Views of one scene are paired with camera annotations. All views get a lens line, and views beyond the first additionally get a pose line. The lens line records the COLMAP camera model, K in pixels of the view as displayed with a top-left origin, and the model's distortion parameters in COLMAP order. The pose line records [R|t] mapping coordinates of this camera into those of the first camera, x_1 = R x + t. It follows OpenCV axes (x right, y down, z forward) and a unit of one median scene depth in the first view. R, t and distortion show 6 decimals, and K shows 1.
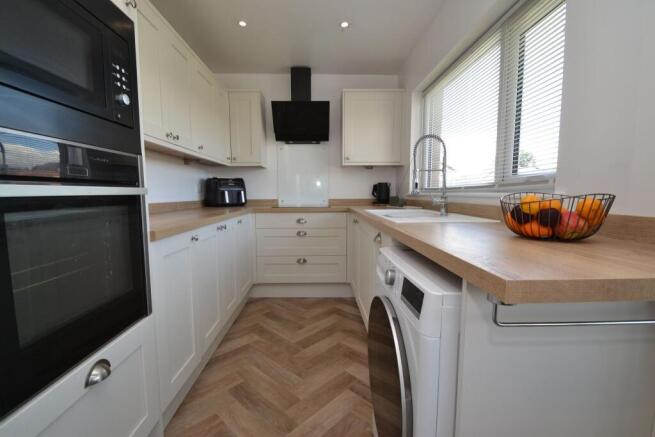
lens RADIAL K [[297.1, 0, 325.1], [0, 297.1, 223.4], [0, 0, 1]] dist [-0.001854, 0.000040]
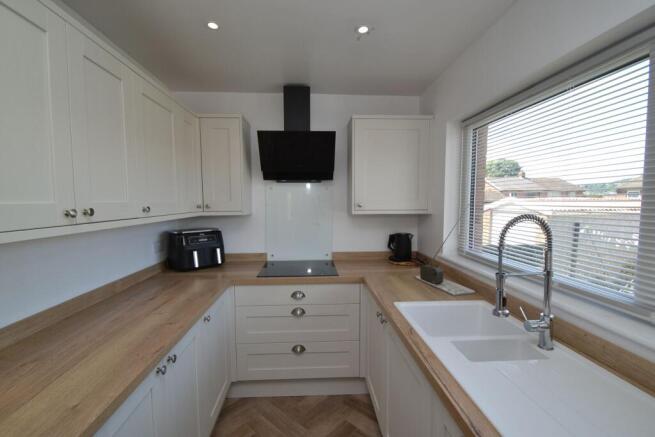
lens RADIAL K [[297.1, 0, 325.1], [0, 297.1, 223.4], [0, 0, 1]] dist [-0.001854, 0.000040]
pose [[0.999553, -0.000785, 0.029902, -0.033135], [0.001544, 0.999677, -0.025366, -0.154737], [-0.029873, 0.025400, 0.999231, 0.248261]]
